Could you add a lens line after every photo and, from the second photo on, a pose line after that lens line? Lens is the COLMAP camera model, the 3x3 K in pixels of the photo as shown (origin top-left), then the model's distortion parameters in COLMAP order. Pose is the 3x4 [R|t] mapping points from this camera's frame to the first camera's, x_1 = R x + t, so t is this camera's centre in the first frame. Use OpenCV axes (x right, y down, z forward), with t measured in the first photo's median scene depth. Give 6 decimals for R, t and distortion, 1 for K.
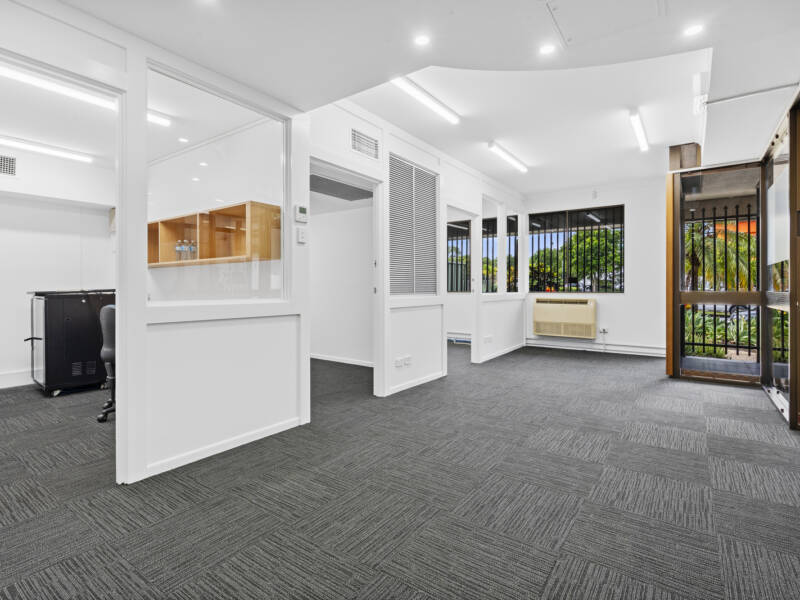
lens RADIAL K [[407.9, 0, 393.2], [0, 407.9, 286.4], [0, 0, 1]] dist [-0.002309, -0.000347]
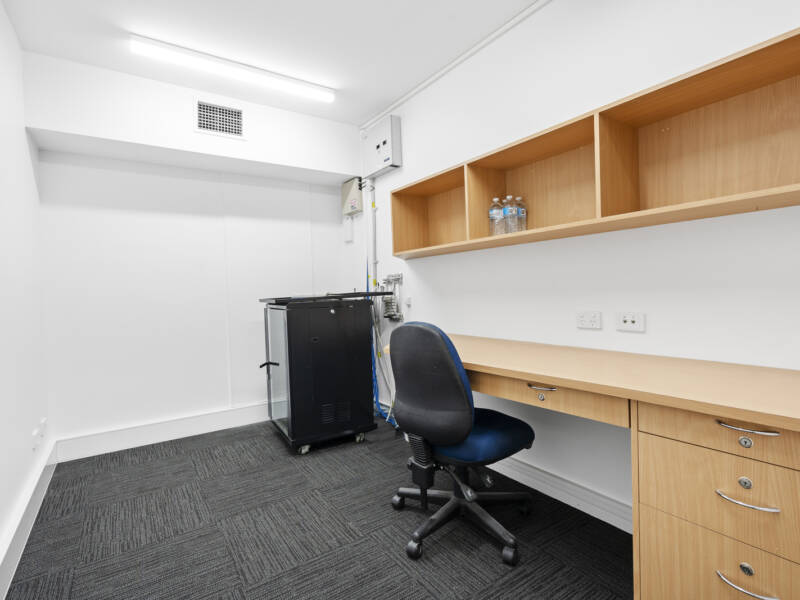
lens RADIAL K [[410.7, 0, 399.5], [0, 410.7, 294.4], [0, 0, 1]] dist [-0.002722, -0.000168]
pose [[0.939340, -0.024339, -0.342121, -0.390621], [0.030000, 0.999486, 0.011264, 0.003698], [0.341672, -0.020844, 0.939588, 0.373867]]
